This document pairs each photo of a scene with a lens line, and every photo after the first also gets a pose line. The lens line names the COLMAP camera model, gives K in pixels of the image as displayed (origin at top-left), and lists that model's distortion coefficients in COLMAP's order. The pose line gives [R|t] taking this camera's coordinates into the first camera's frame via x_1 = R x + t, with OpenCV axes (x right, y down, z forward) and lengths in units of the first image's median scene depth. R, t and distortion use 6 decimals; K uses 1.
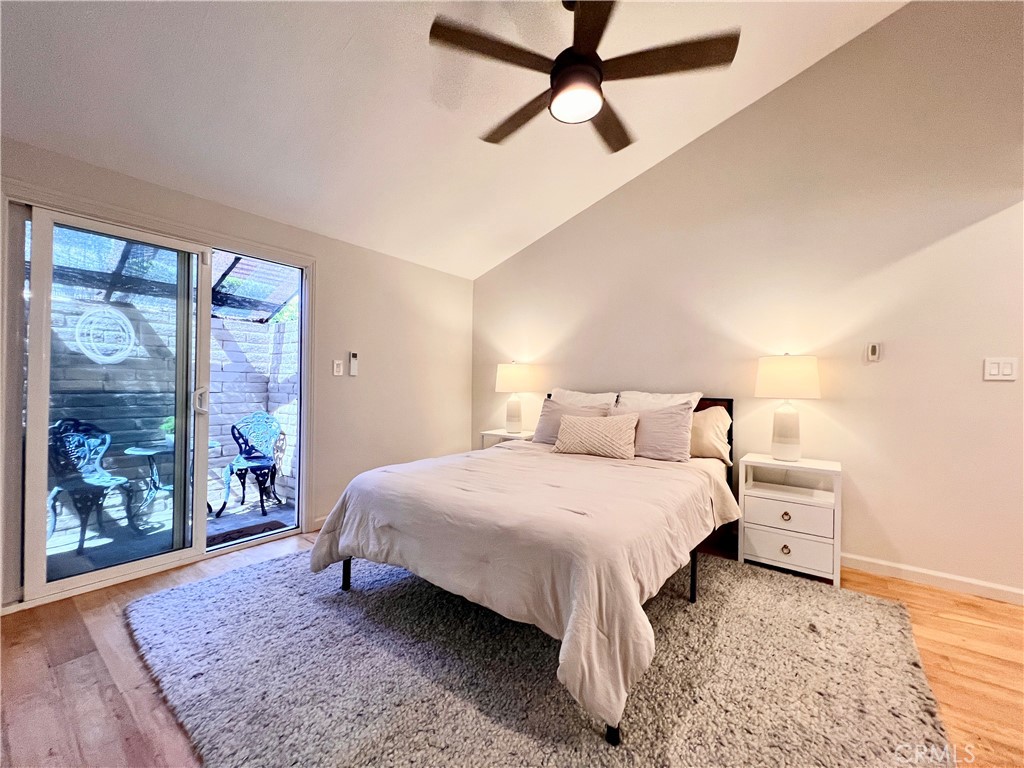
lens RADIAL K [[410.2, 0, 505.1], [0, 410.2, 379.0], [0, 0, 1]] dist [-0.005475, 0.001486]
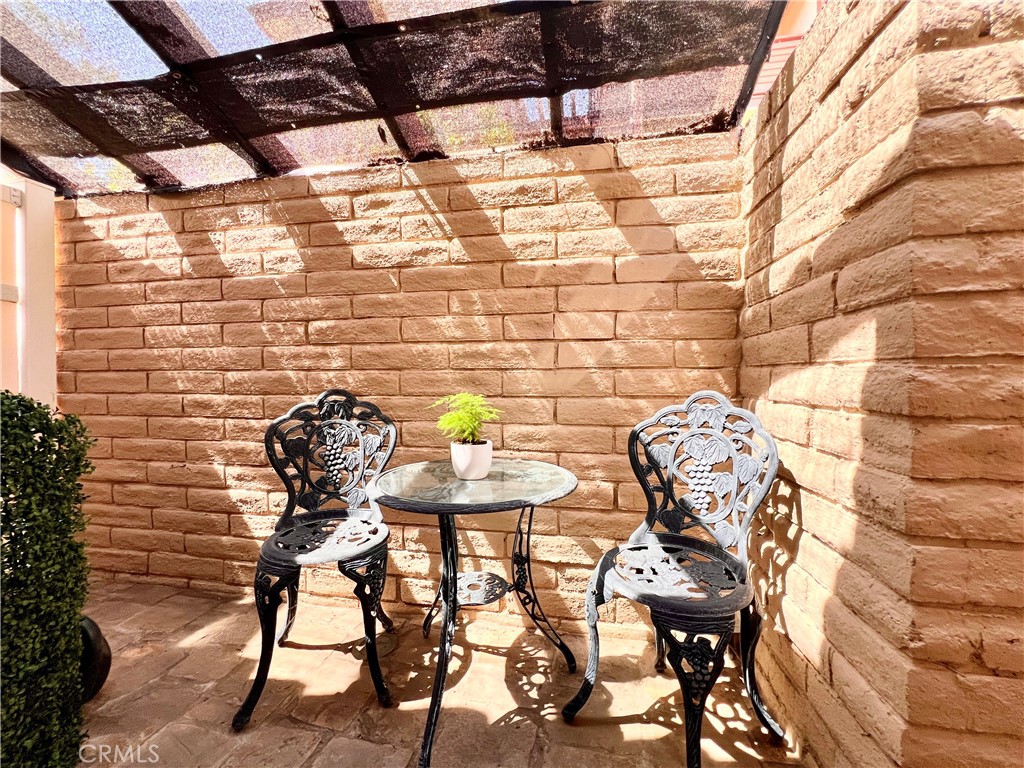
lens RADIAL K [[410.2, 0, 512.5], [0, 410.2, 390.9], [0, 0, 1]] dist [-0.005475, 0.001486]
pose [[0.456800, 0.010661, -0.889506, -0.407540], [0.017426, 0.999629, 0.020929, 0.071303], [0.889399, -0.025061, 0.456445, 0.756273]]
